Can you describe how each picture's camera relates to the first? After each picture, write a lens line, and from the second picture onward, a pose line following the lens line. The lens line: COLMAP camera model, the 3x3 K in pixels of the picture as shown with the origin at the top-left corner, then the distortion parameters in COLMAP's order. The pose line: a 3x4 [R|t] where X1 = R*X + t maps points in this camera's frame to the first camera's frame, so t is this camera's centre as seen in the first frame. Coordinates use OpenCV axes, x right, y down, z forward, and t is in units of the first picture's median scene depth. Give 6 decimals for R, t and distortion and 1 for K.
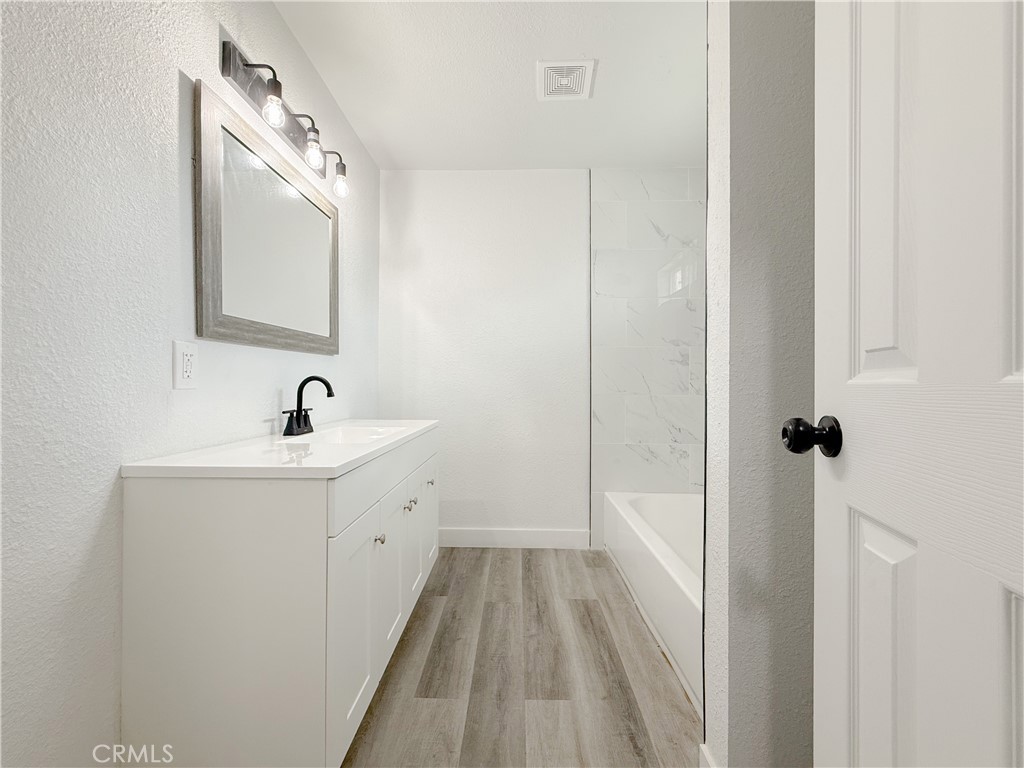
lens RADIAL K [[408.9, 0, 510.0], [0, 408.9, 384.8], [0, 0, 1]] dist [0.000349, 0.000041]
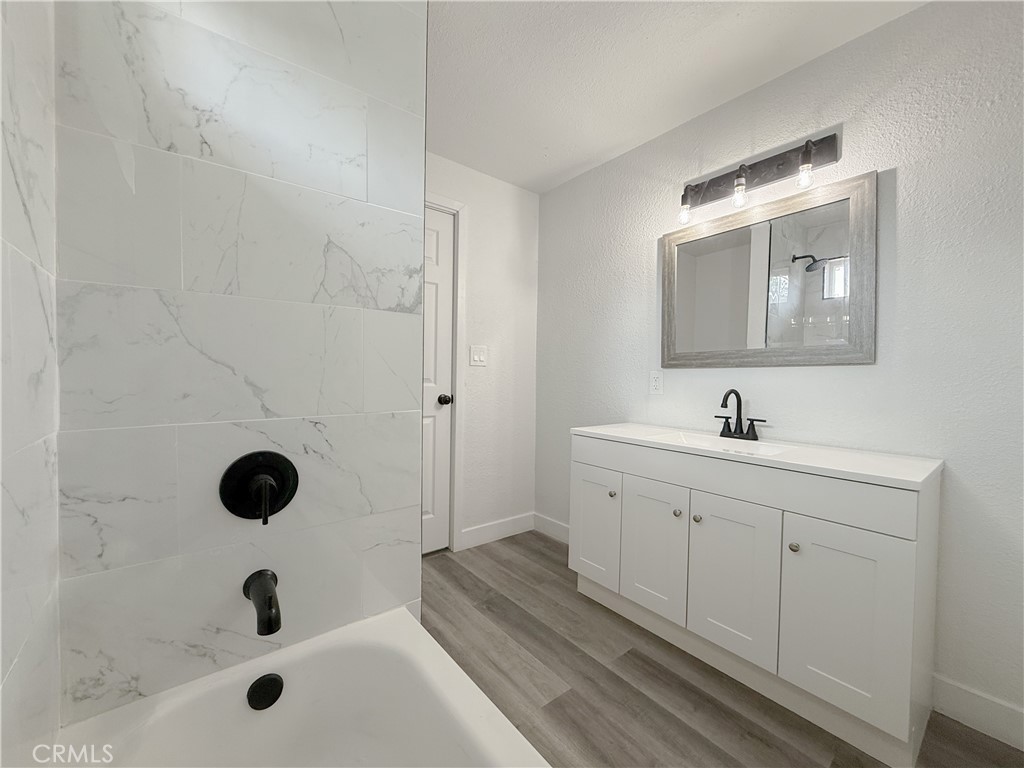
lens RADIAL K [[408.9, 0, 510.0], [0, 408.9, 384.8], [0, 0, 1]] dist [0.000349, 0.000041]
pose [[-0.773436, -0.002503, -0.633870, 0.821779], [-0.018156, 0.999669, 0.018206, -0.048607], [0.633615, 0.025590, -0.773225, 1.650357]]
